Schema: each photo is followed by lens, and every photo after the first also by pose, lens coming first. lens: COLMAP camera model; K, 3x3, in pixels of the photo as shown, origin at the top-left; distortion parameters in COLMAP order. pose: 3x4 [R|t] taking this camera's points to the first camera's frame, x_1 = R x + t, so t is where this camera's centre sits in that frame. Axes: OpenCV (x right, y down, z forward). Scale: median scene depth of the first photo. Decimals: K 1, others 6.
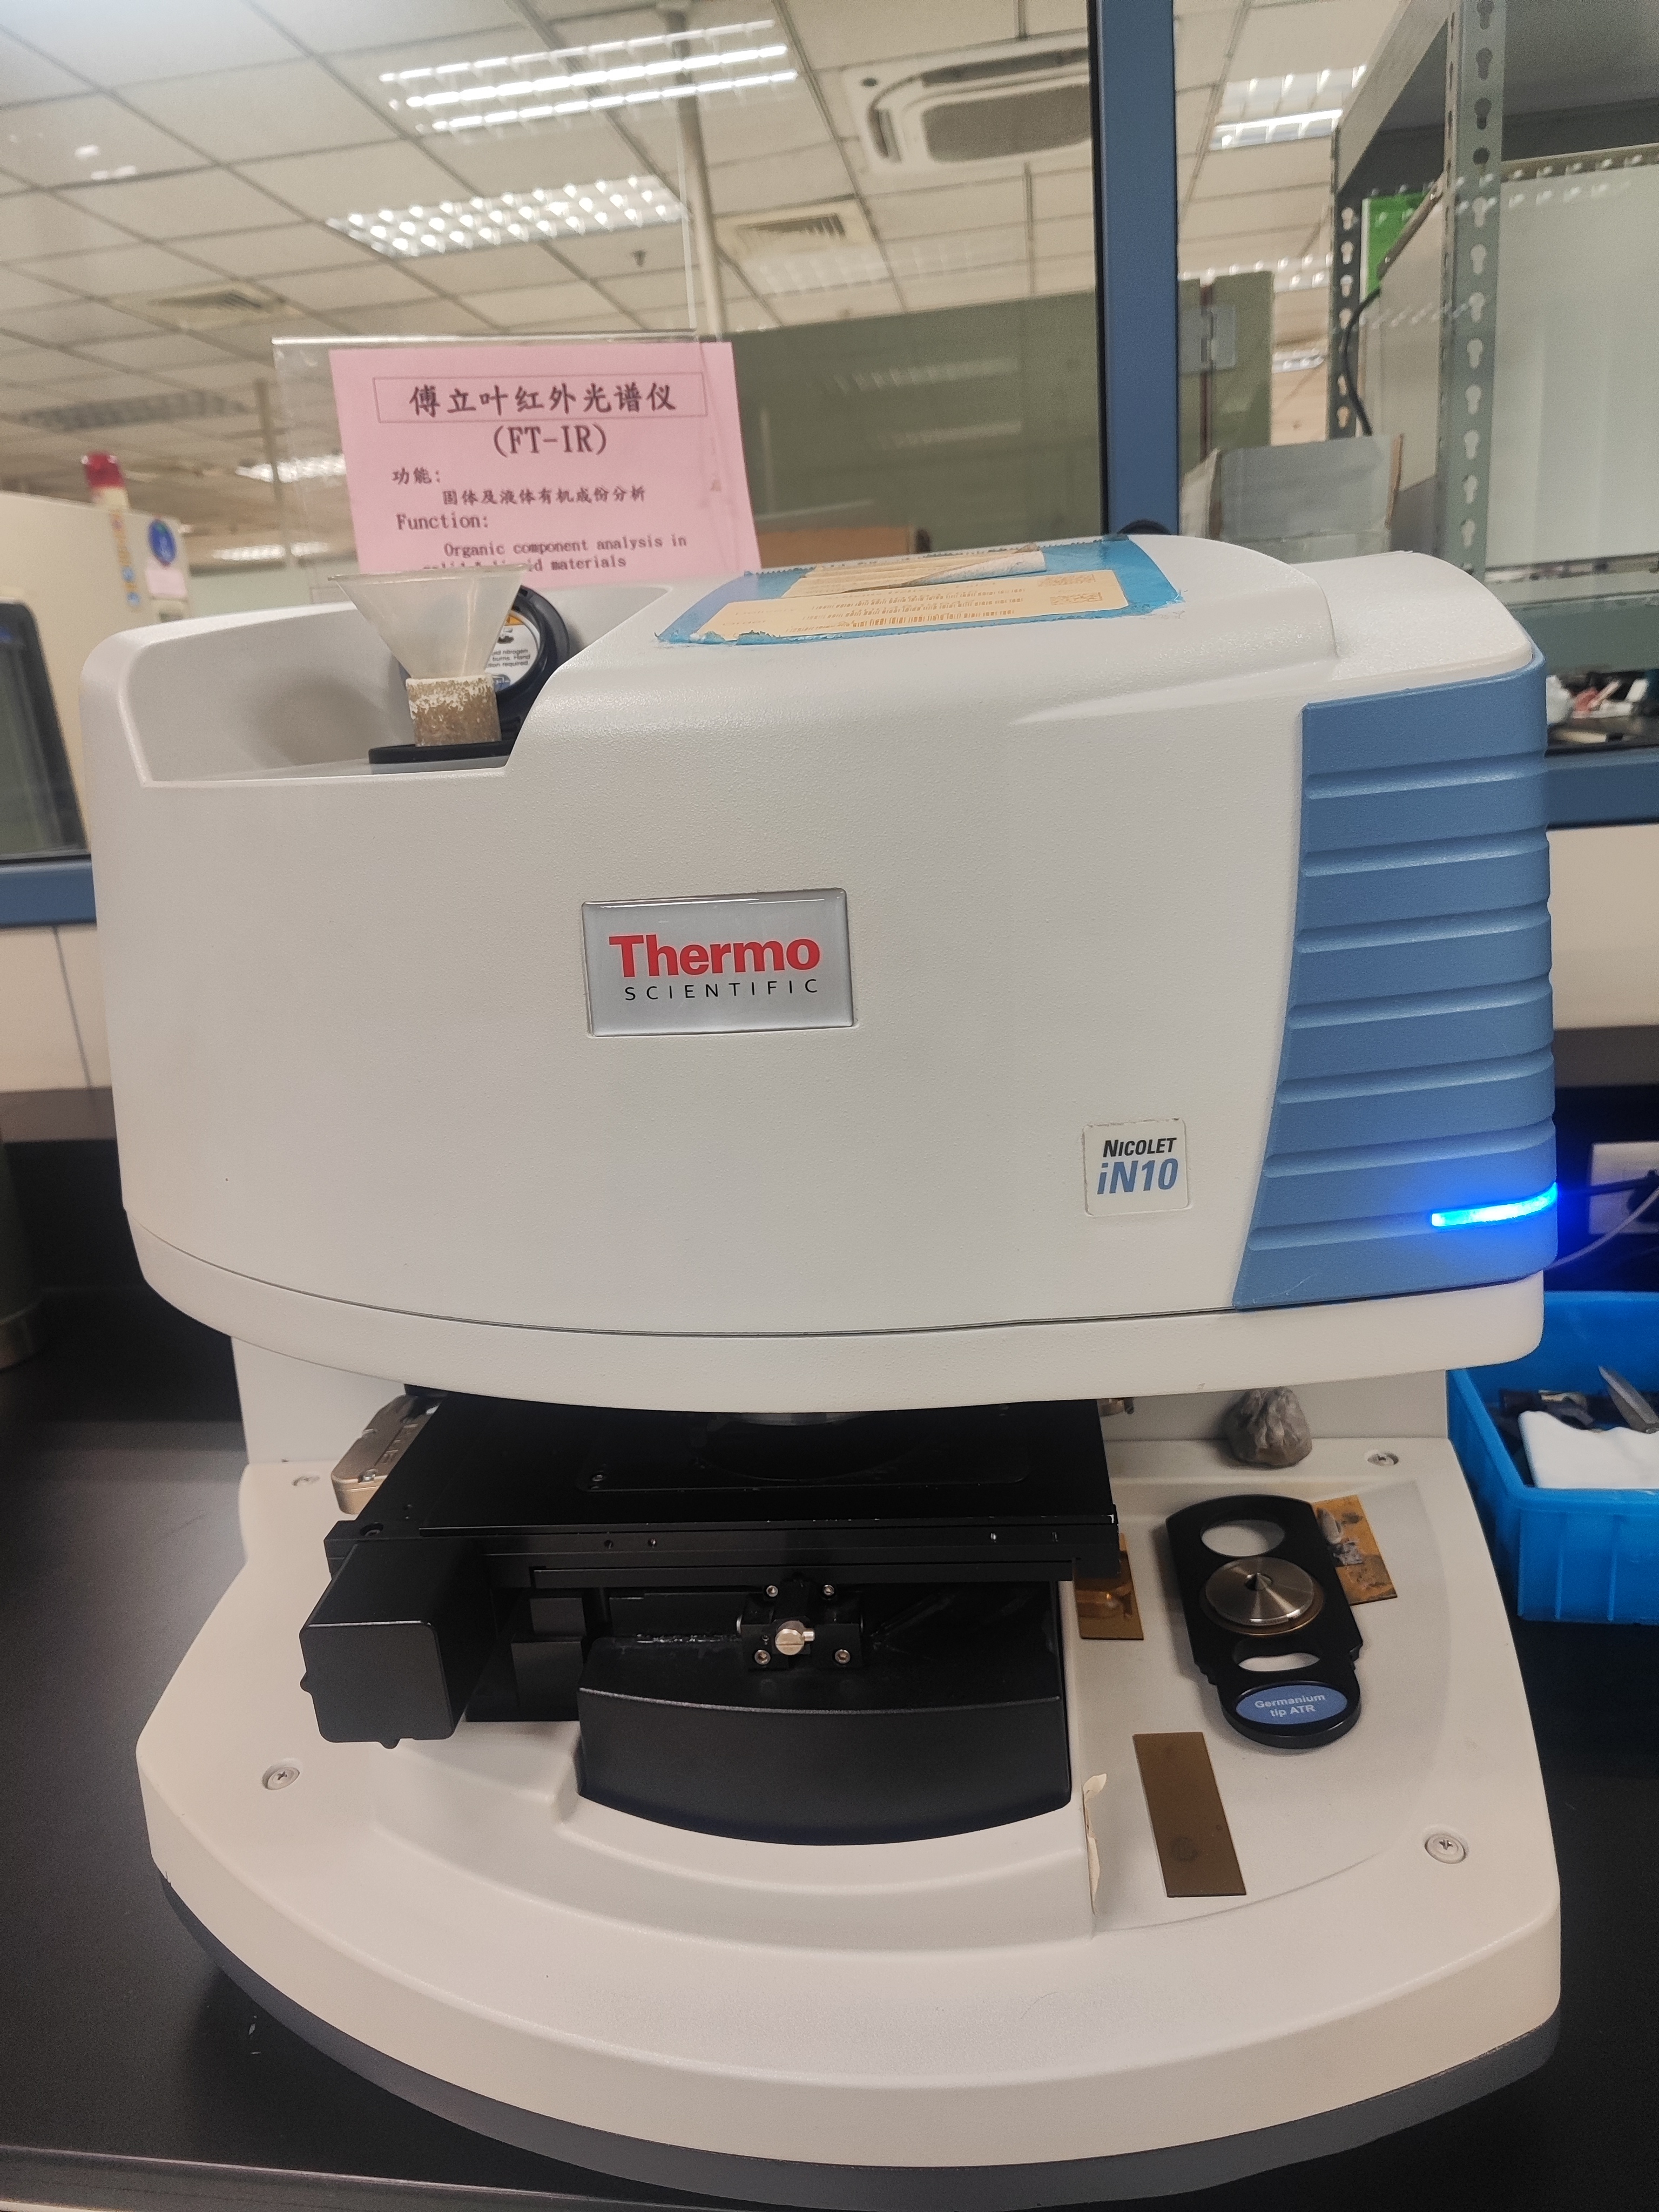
lens RADIAL K [[1484.4, 0, 827.9], [0, 1484.4, 1097.3], [0, 0, 1]] dist [0.063748, -0.039915]
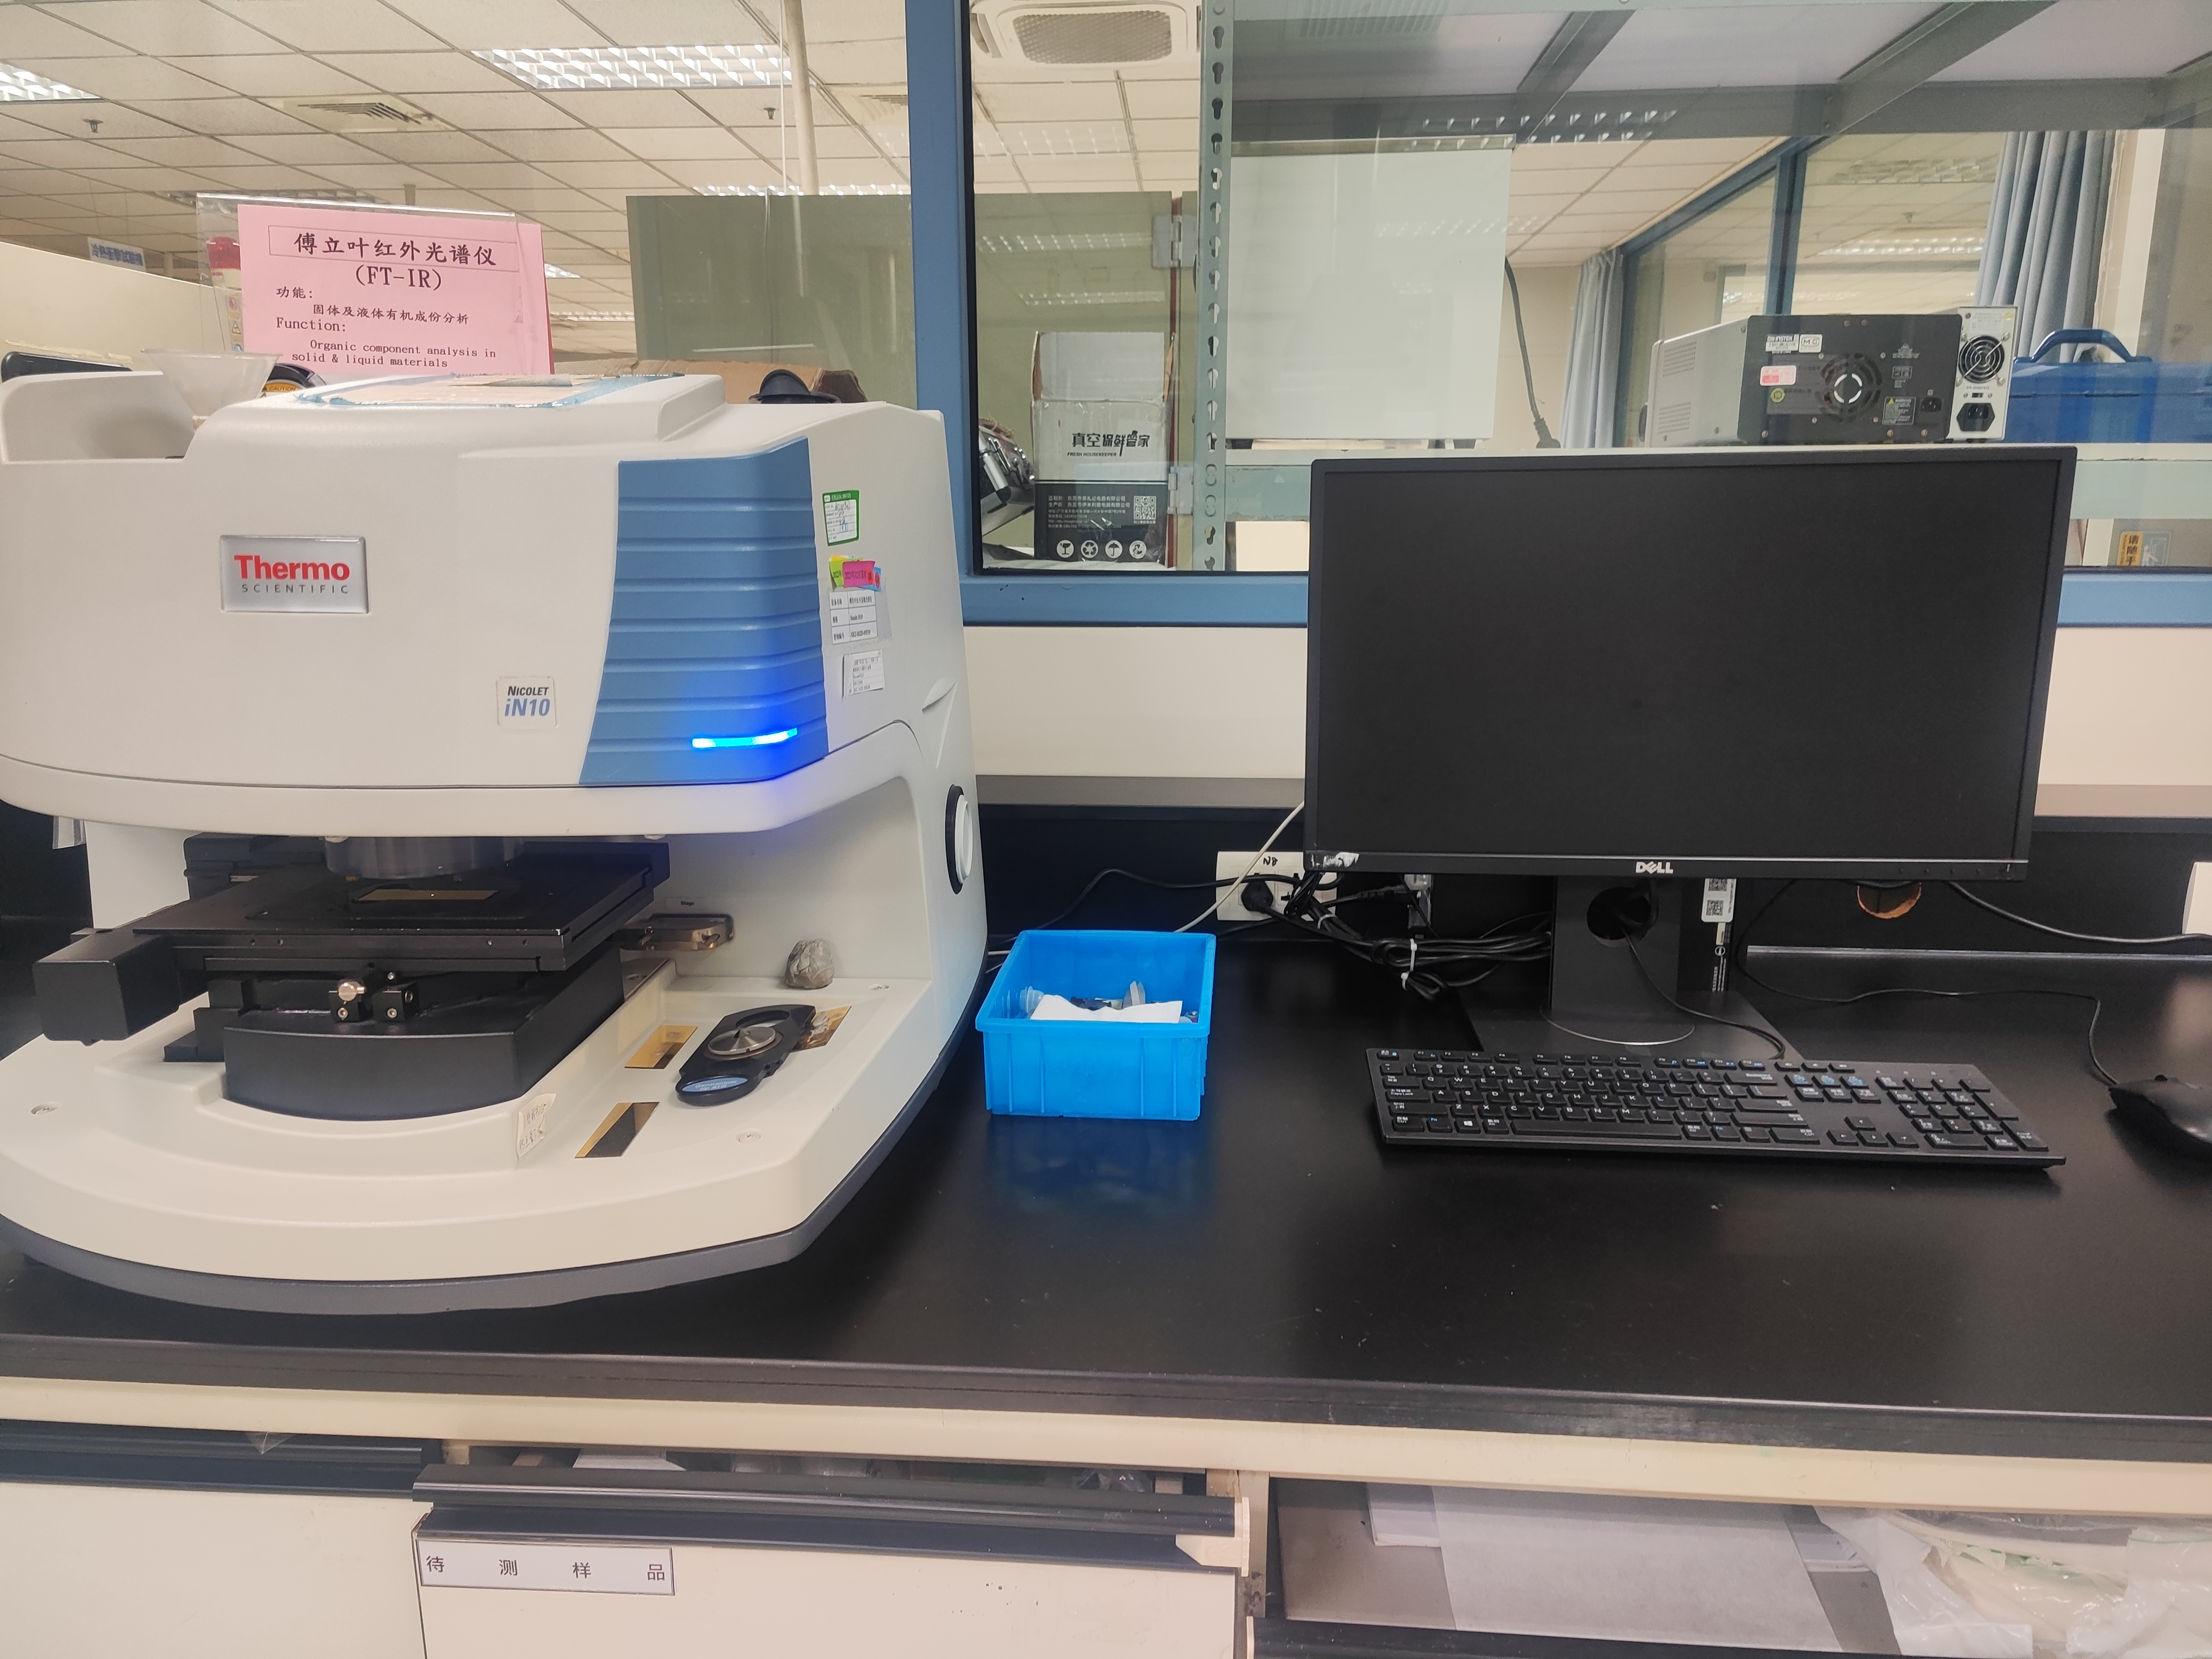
lens RADIAL K [[1484.4, 0, 1107.7], [0, 1484.4, 826.2], [0, 0, 1]] dist [0.063748, -0.039915]
pose [[0.994879, 0.061810, 0.079973, 0.414413], [-0.056091, 0.995835, -0.071883, 0.154450], [-0.084083, 0.067029, 0.994202, -0.467571]]
